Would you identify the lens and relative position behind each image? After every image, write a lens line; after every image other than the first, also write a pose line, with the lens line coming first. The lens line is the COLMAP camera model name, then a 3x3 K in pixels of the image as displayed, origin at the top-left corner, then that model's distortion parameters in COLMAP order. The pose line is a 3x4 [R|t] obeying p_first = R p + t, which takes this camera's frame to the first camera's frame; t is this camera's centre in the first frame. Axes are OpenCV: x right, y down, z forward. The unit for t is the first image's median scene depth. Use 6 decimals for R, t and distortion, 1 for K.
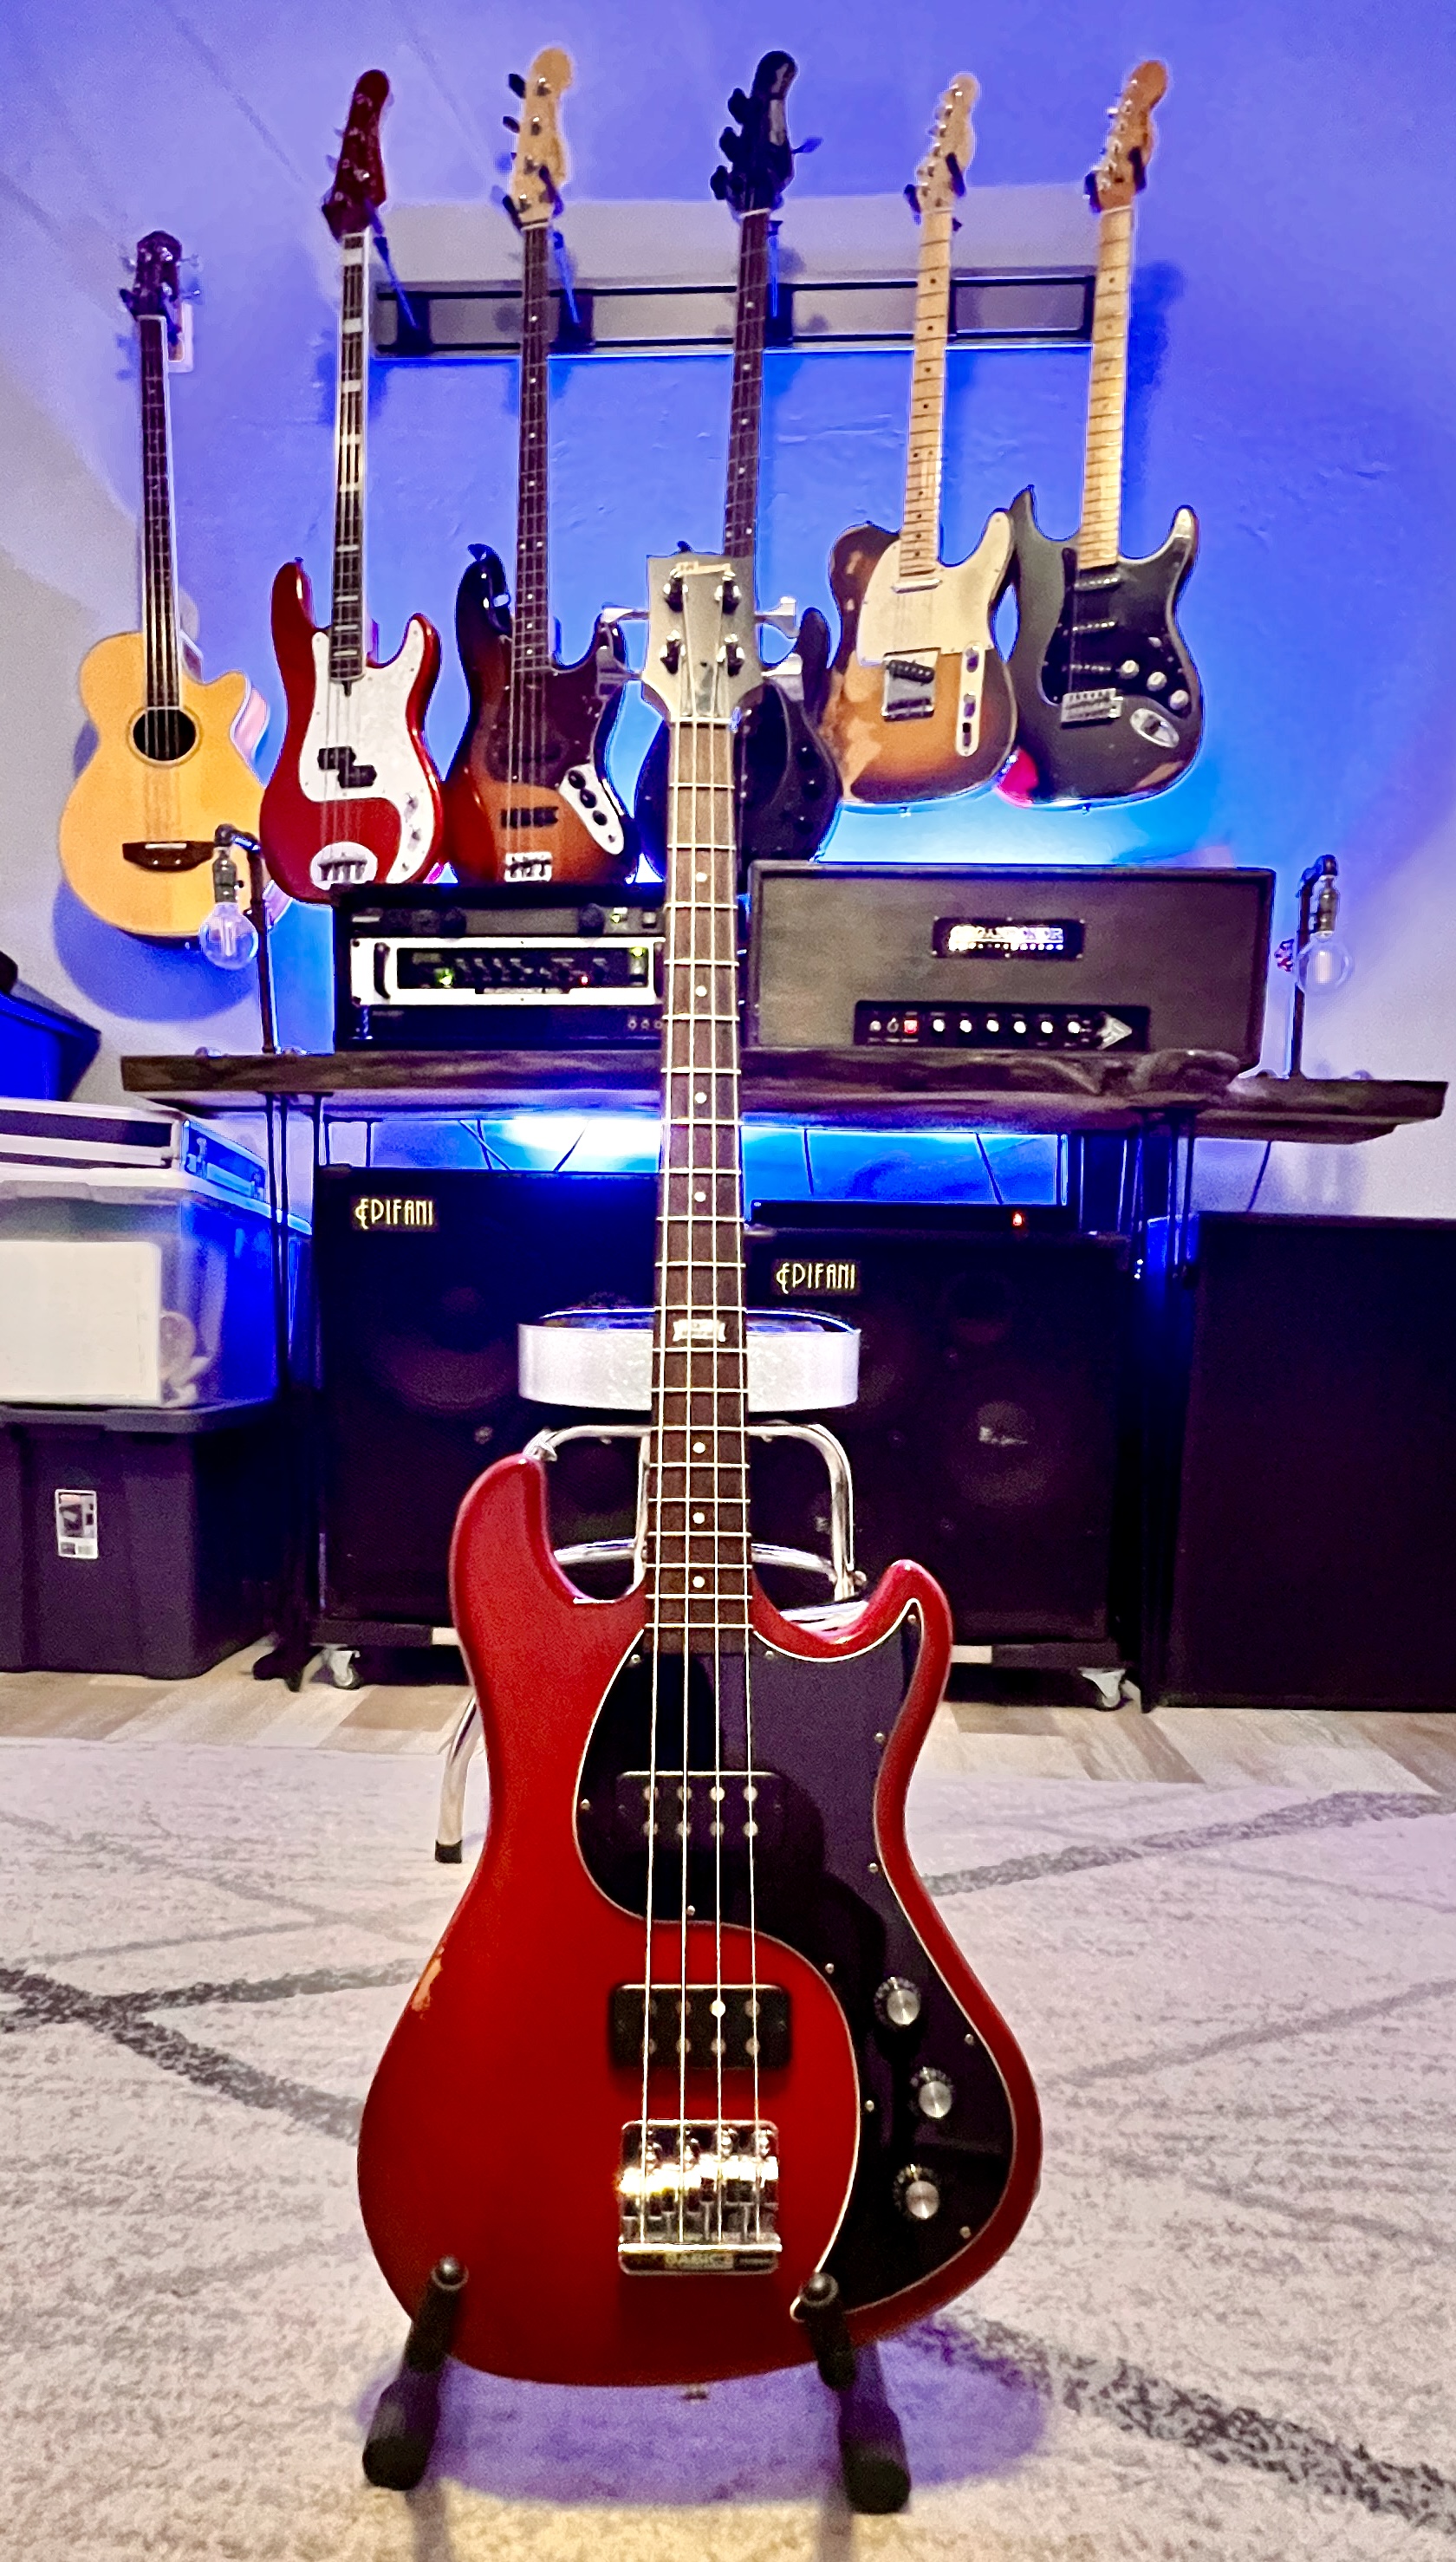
lens RADIAL K [[1401.3, 0, 678.7], [0, 1401.3, 1486.5], [0, 0, 1]] dist [-0.004419, 0.000418]
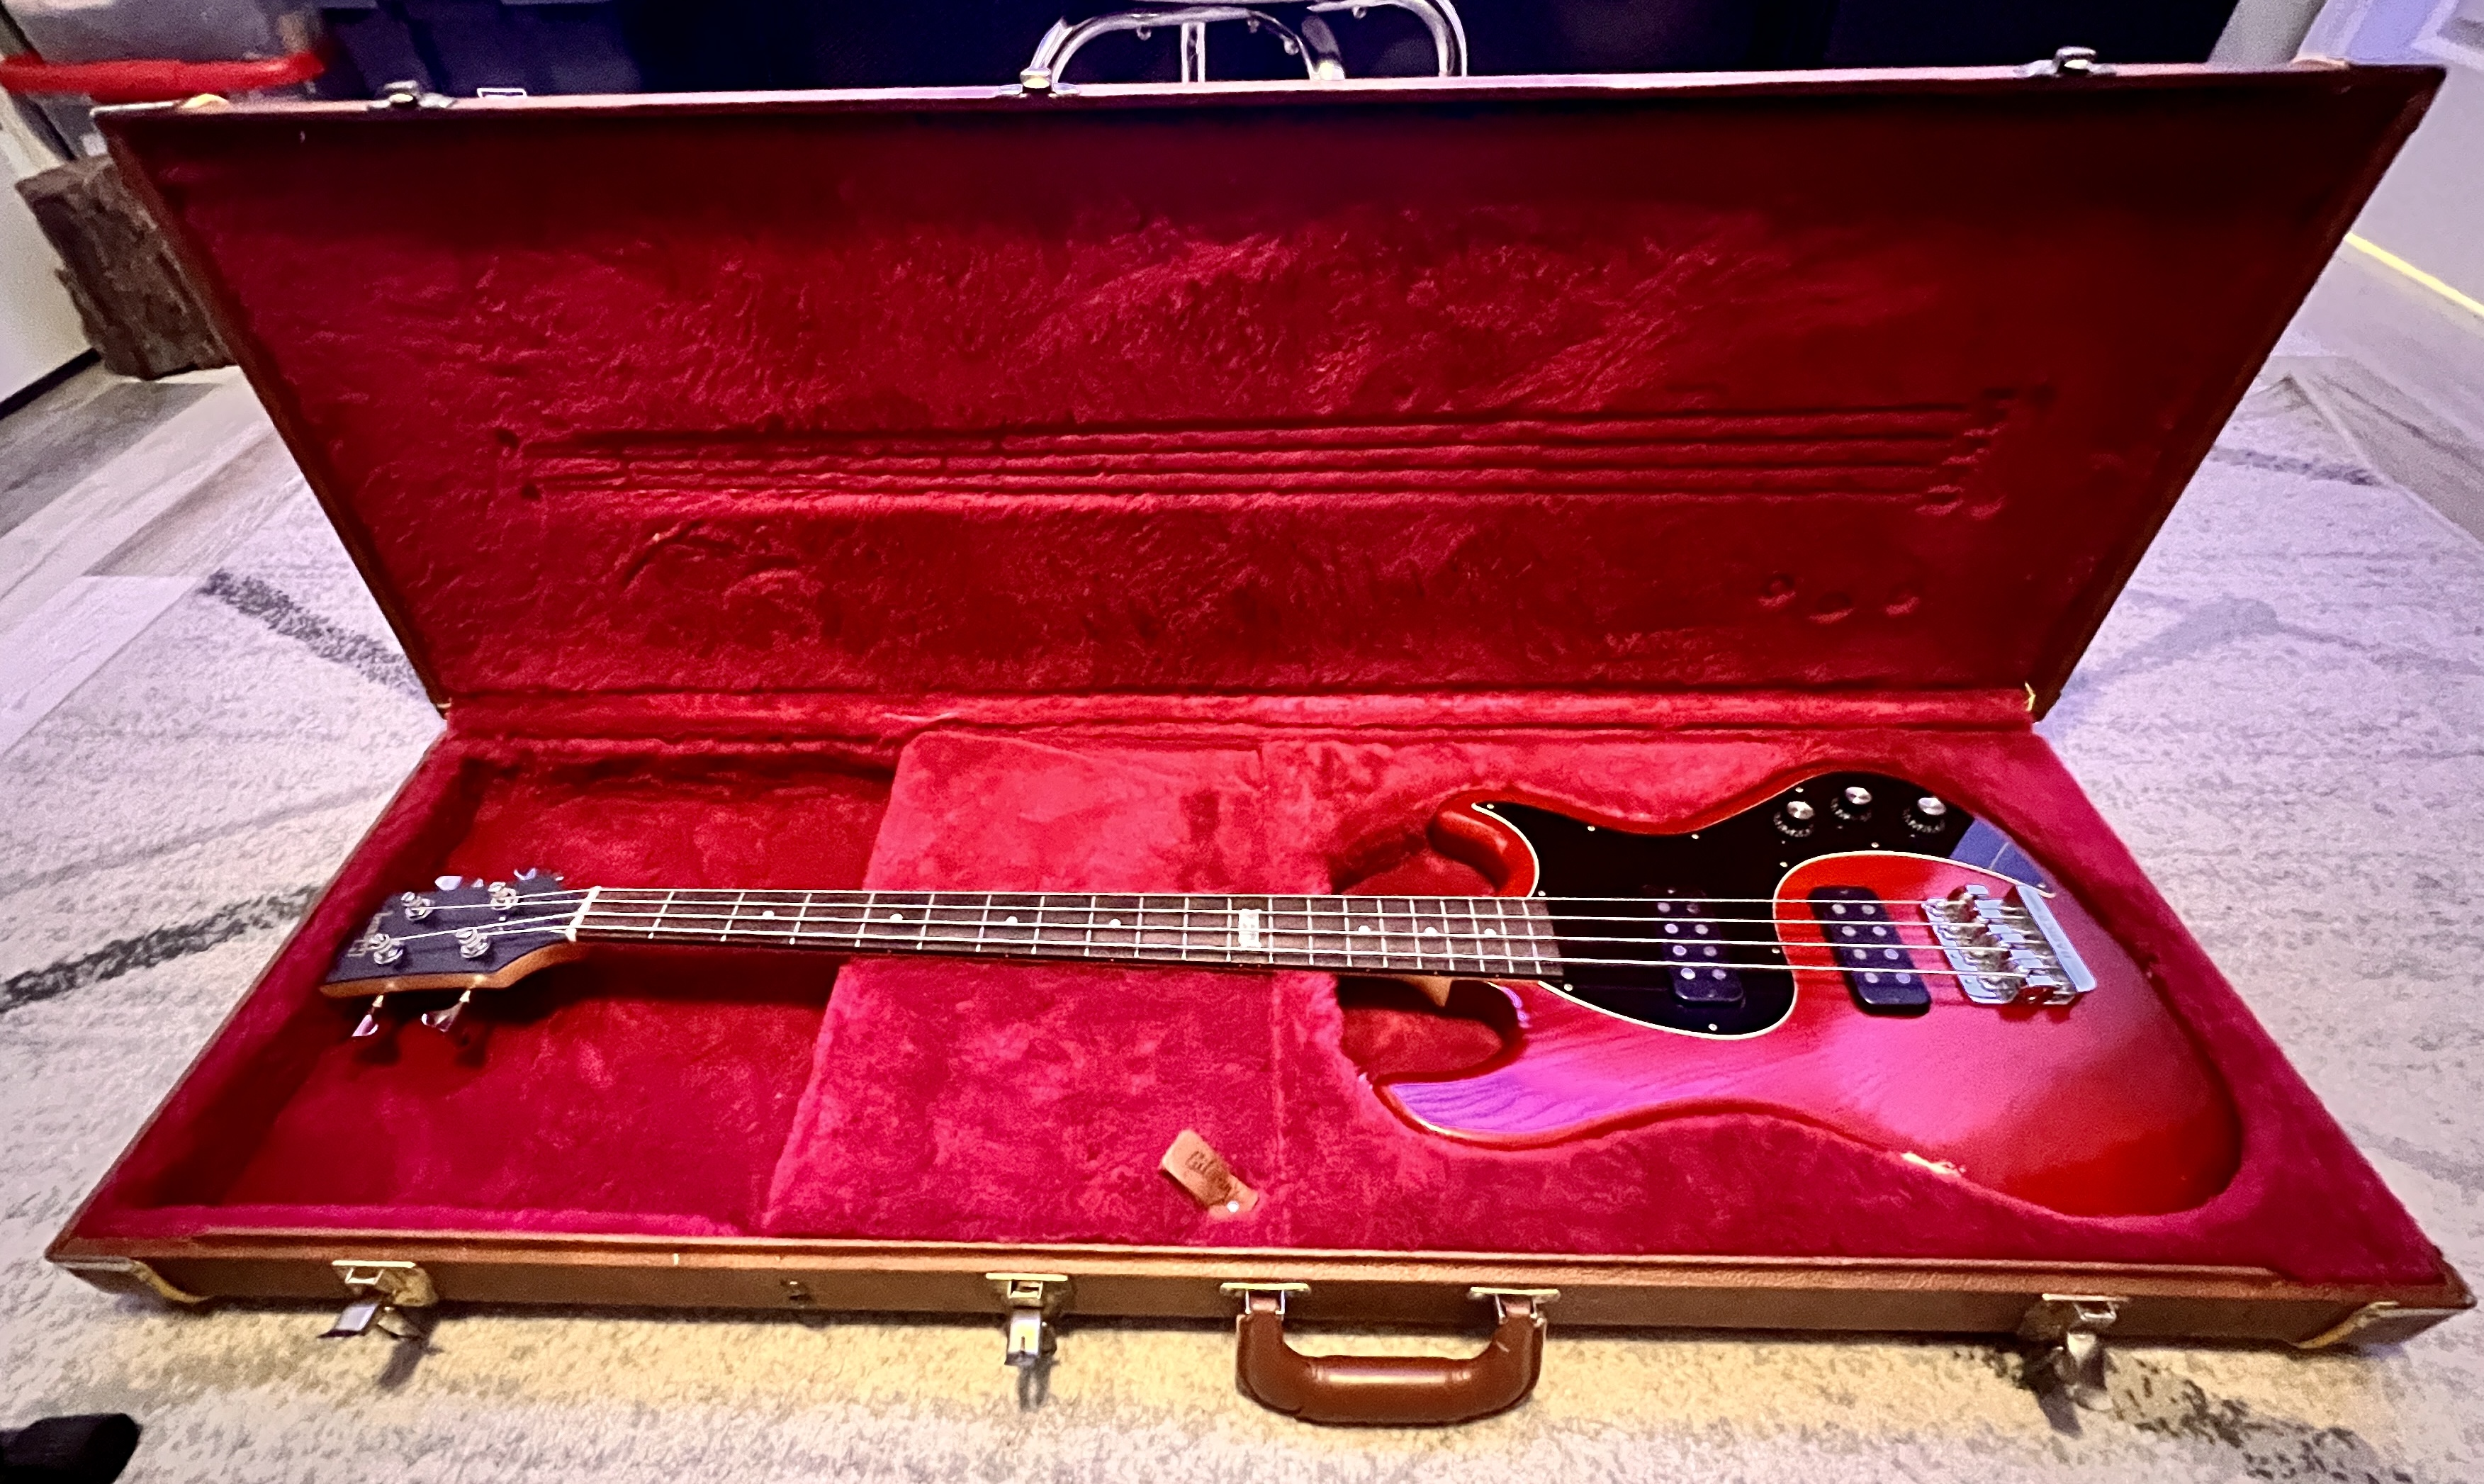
lens RADIAL K [[1151.3, 0, 1180.8], [0, 1151.3, 785.7], [0, 0, 1]] dist [-0.013844, 0.003092]
pose [[0.998799, -0.042607, -0.024197, -0.034173], [0.048610, 0.799510, 0.598683, -0.073652], [-0.006162, -0.599140, 0.800620, 0.273361]]
